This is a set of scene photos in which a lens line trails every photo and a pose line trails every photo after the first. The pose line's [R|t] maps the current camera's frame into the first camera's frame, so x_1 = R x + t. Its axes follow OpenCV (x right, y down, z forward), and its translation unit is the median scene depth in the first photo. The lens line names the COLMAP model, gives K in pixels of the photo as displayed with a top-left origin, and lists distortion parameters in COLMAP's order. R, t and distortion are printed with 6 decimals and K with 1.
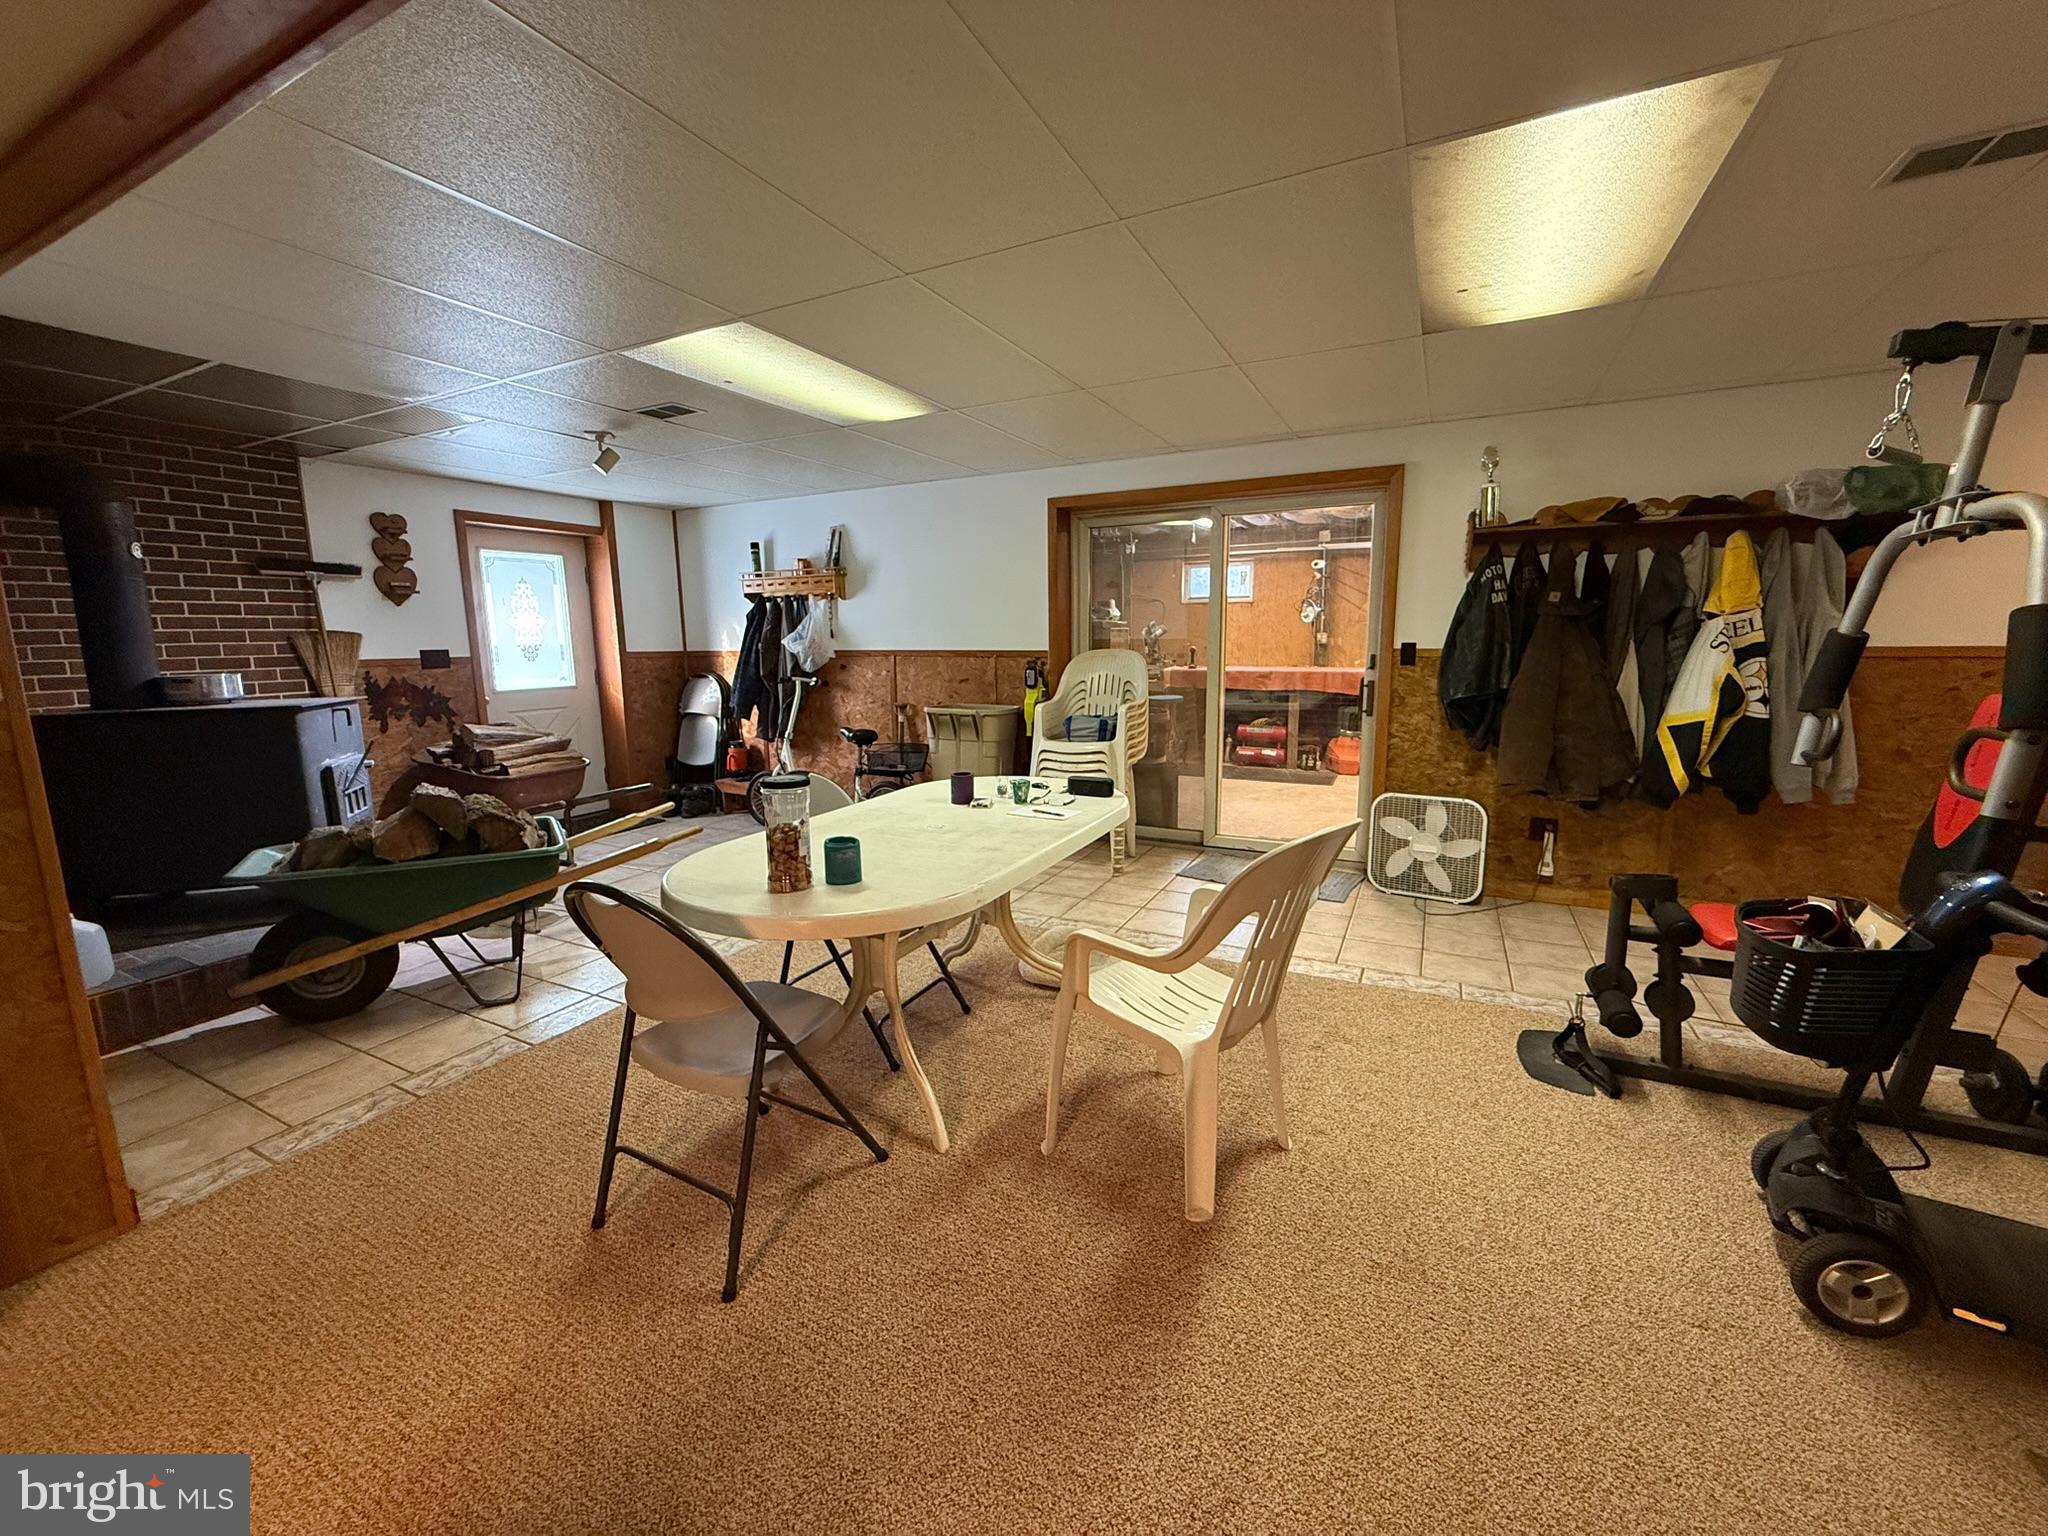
lens RADIAL K [[820.8, 0, 1036.7], [0, 820.8, 765.1], [0, 0, 1]] dist [-0.000045, -0.000379]
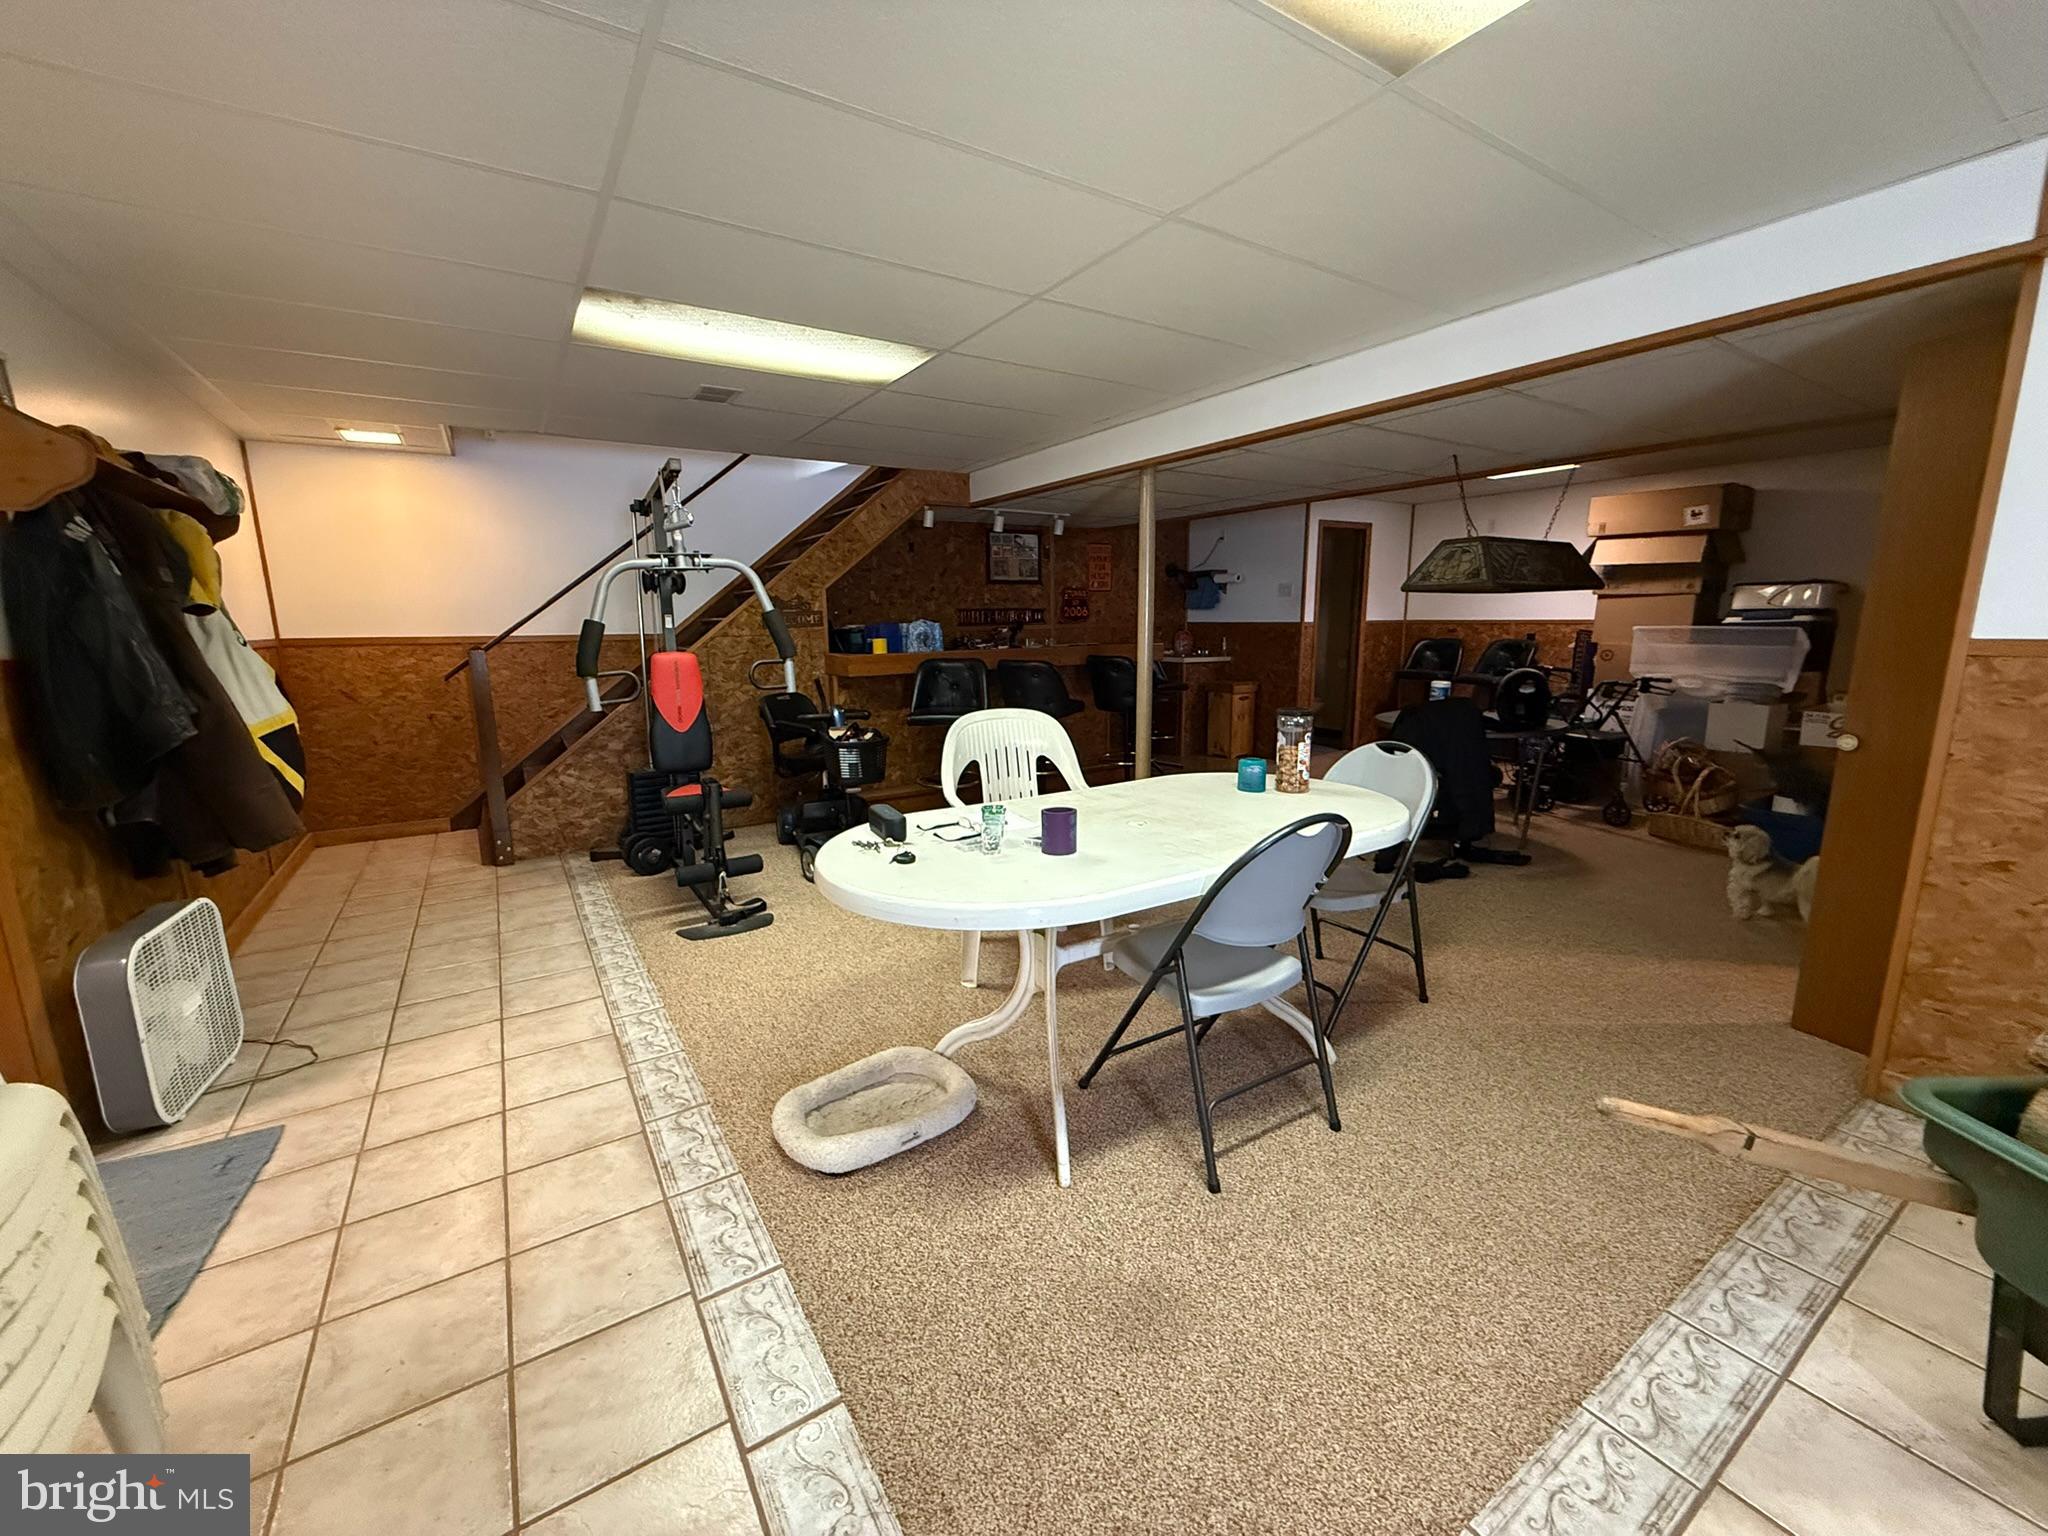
lens RADIAL K [[820.8, 0, 1029.0], [0, 820.8, 771.5], [0, 0, 1]] dist [-0.000045, -0.000379]
pose [[-0.872575, -0.063900, 0.484282, -0.397392], [0.102353, 0.945482, 0.309172, -0.227318], [-0.477636, 0.319343, -0.818464, 1.489604]]
